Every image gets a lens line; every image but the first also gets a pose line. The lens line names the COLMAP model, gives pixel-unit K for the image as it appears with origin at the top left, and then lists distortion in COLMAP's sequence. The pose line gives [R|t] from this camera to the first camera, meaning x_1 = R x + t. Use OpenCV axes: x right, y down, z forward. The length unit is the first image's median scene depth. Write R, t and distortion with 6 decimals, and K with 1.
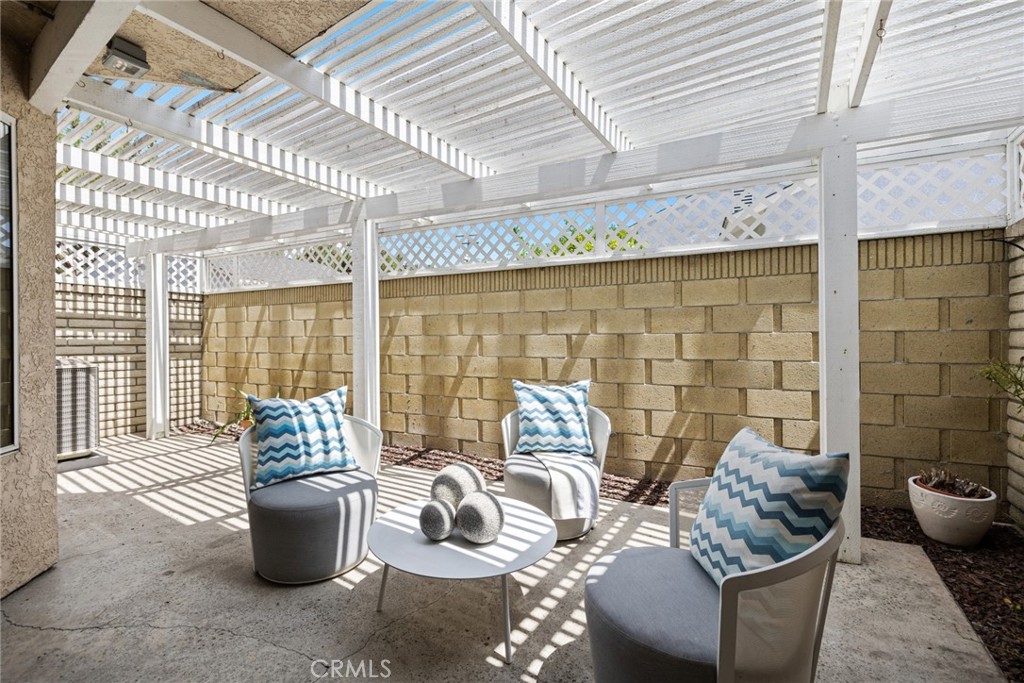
lens RADIAL K [[434.6, 0, 511.1], [0, 434.6, 339.2], [0, 0, 1]] dist [0.003134, -0.000778]
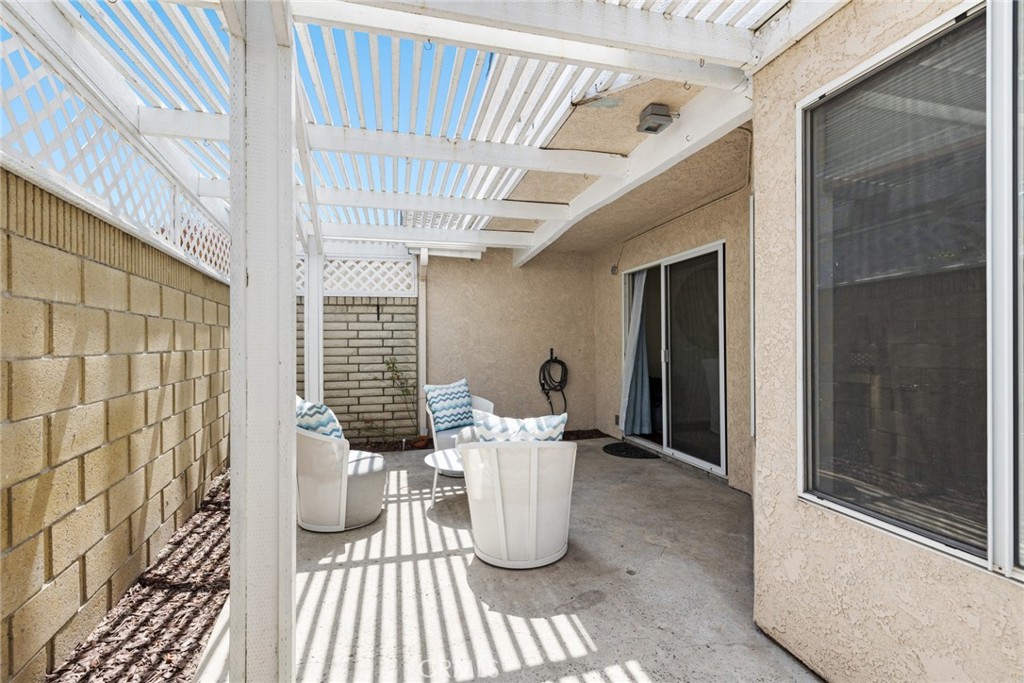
lens RADIAL K [[434.6, 0, 509.5], [0, 434.6, 344.7], [0, 0, 1]] dist [0.003134, -0.000778]
pose [[-0.729526, 0.004676, 0.683937, -0.565112], [0.005441, 0.999985, -0.001033, -0.015104], [-0.683932, 0.002968, -0.729540, 0.861292]]
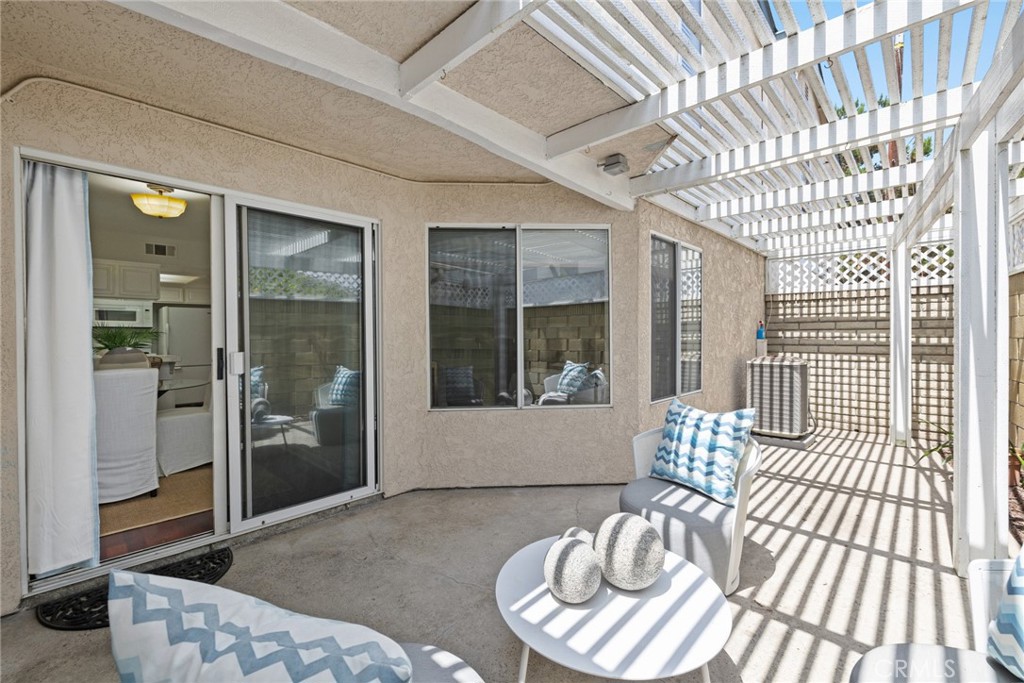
lens RADIAL K [[434.6, 0, 508.6], [0, 434.6, 337.3], [0, 0, 1]] dist [0.003134, -0.000778]
pose [[-0.202732, 0.007325, -0.979207, 0.285645], [0.009032, 0.999943, 0.005610, -0.020318], [0.979193, -0.007706, -0.202787, 0.380389]]
